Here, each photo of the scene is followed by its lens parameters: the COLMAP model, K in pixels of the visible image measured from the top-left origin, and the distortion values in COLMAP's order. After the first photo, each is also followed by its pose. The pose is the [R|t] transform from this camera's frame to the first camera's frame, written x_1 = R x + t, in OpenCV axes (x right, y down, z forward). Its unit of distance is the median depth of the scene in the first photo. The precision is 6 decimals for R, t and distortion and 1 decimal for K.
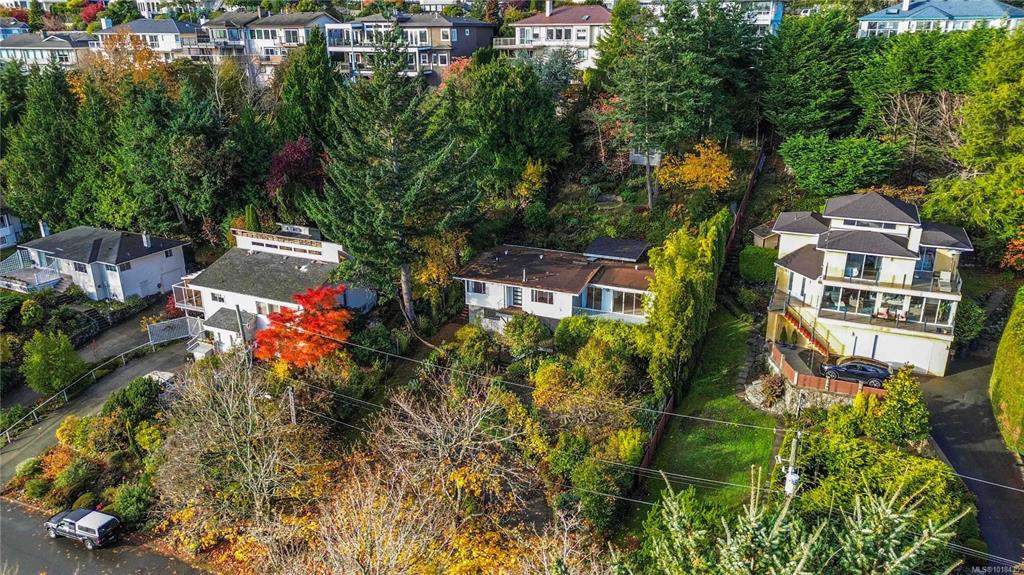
lens RADIAL K [[713.4, 0, 512.0], [0, 713.4, 287.5], [0, 0, 1]] dist [0.159723, -0.174177]
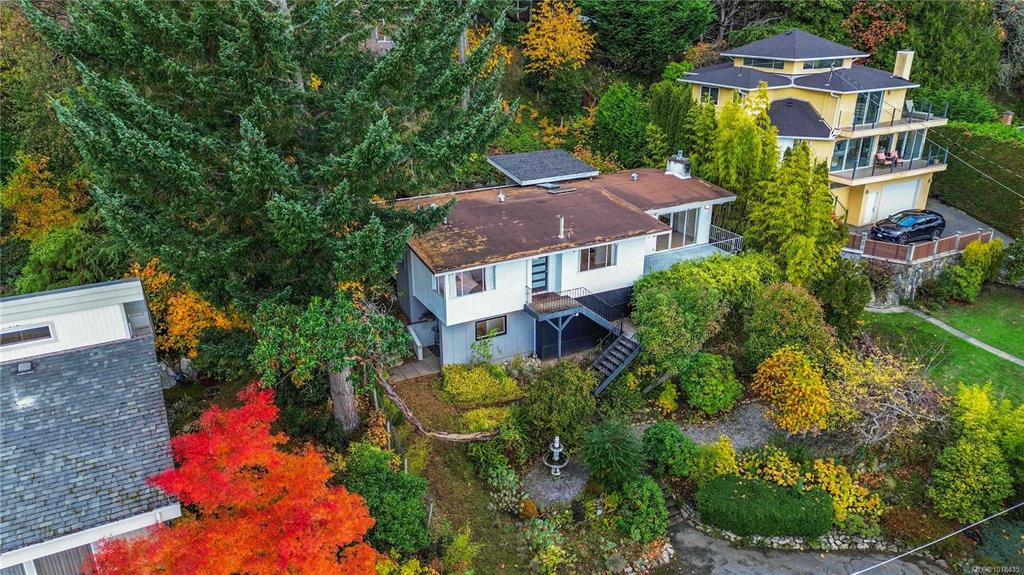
lens RADIAL K [[713.4, 0, 512.0], [0, 713.4, 287.5], [0, 0, 1]] dist [0.159723, -0.174177]
pose [[0.603554, -0.293018, 0.741527, -0.401615], [0.265735, 0.950775, 0.159412, -0.067702], [-0.751736, 0.100836, 0.651709, 0.698957]]
